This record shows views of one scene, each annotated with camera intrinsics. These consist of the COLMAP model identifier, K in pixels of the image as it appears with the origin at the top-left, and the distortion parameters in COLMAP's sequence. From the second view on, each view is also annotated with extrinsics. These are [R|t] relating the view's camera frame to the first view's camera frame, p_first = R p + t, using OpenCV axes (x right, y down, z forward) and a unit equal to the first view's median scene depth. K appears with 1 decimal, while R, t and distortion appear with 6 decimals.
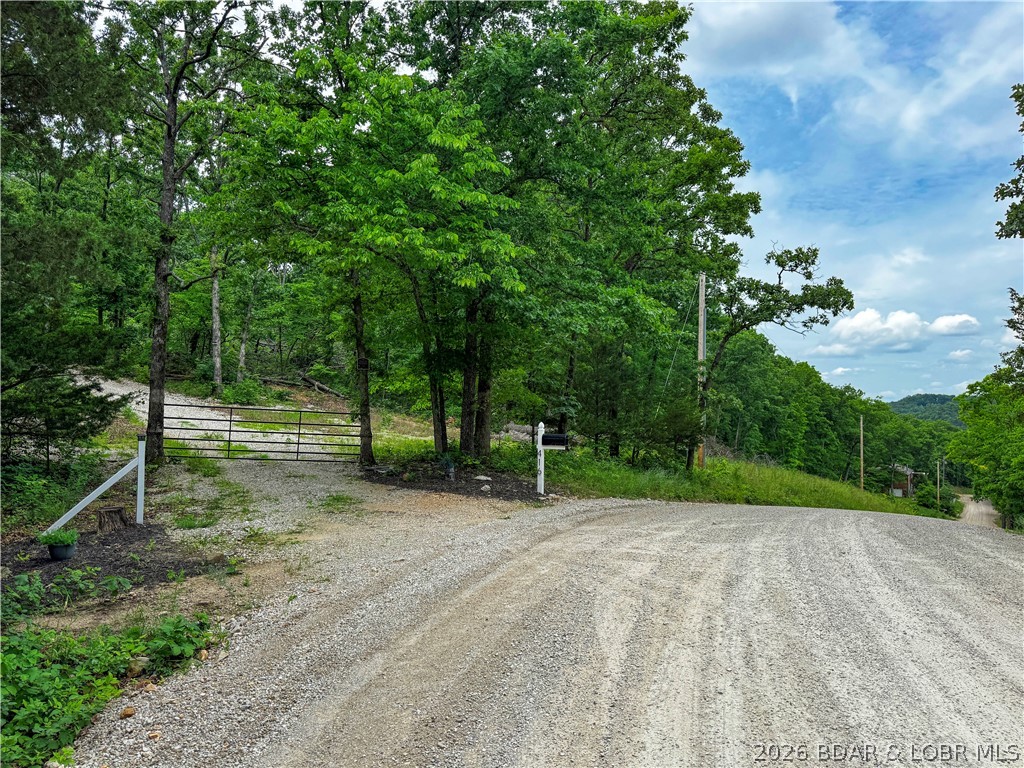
lens RADIAL K [[714.0, 0, 516.8], [0, 714.0, 381.3], [0, 0, 1]] dist [0.083832, 0.000090]
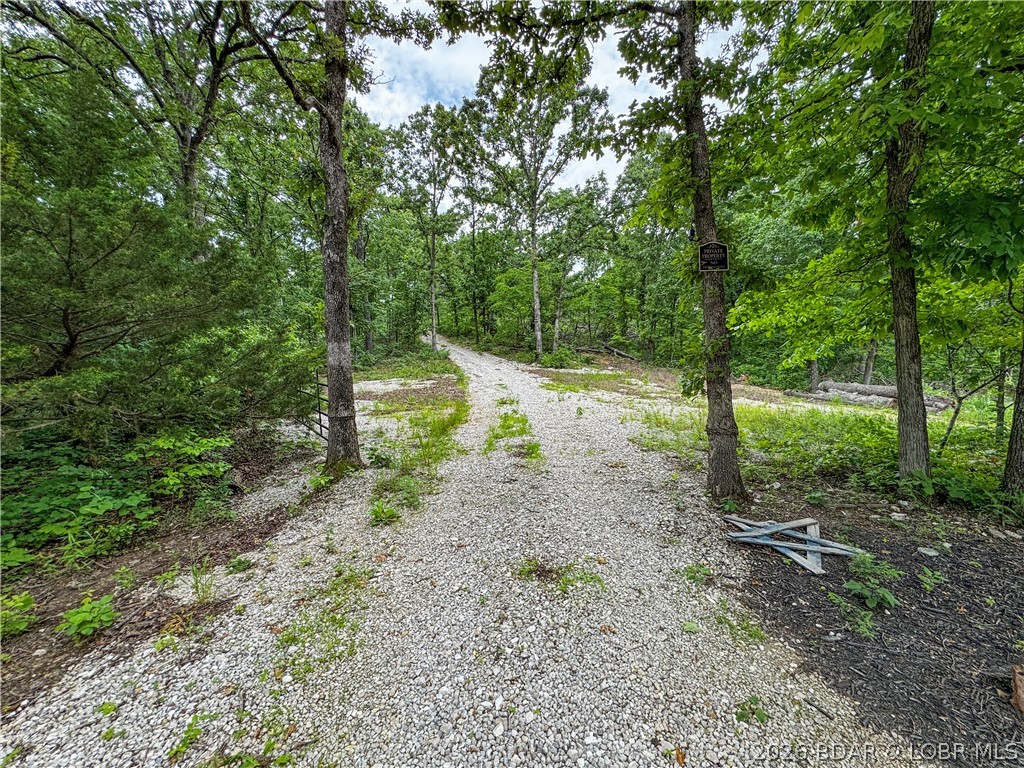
lens RADIAL K [[417.9, 0, 514.3], [0, 417.9, 385.5], [0, 0, 1]] dist [-0.004026, -0.000233]
pose [[0.870673, -0.008506, -0.491789, -0.092416], [0.045645, 0.996933, 0.063569, 0.013131], [0.489740, -0.077796, 0.868391, 0.343223]]
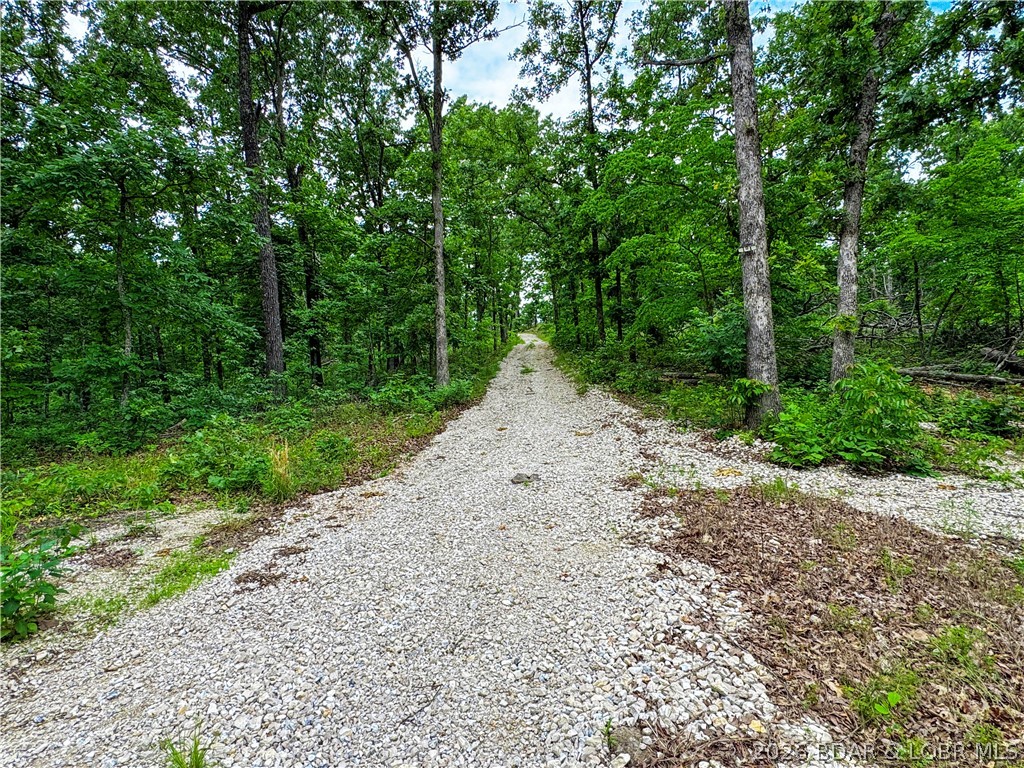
lens RADIAL K [[596.3, 0, 510.6], [0, 596.3, 383.5], [0, 0, 1]] dist [0.002235, 0.000243]
pose [[0.648219, -0.054489, -0.759502, -0.305112], [0.046339, 0.998411, -0.032080, 0.005537], [0.760043, -0.014400, 0.649713, 0.787702]]
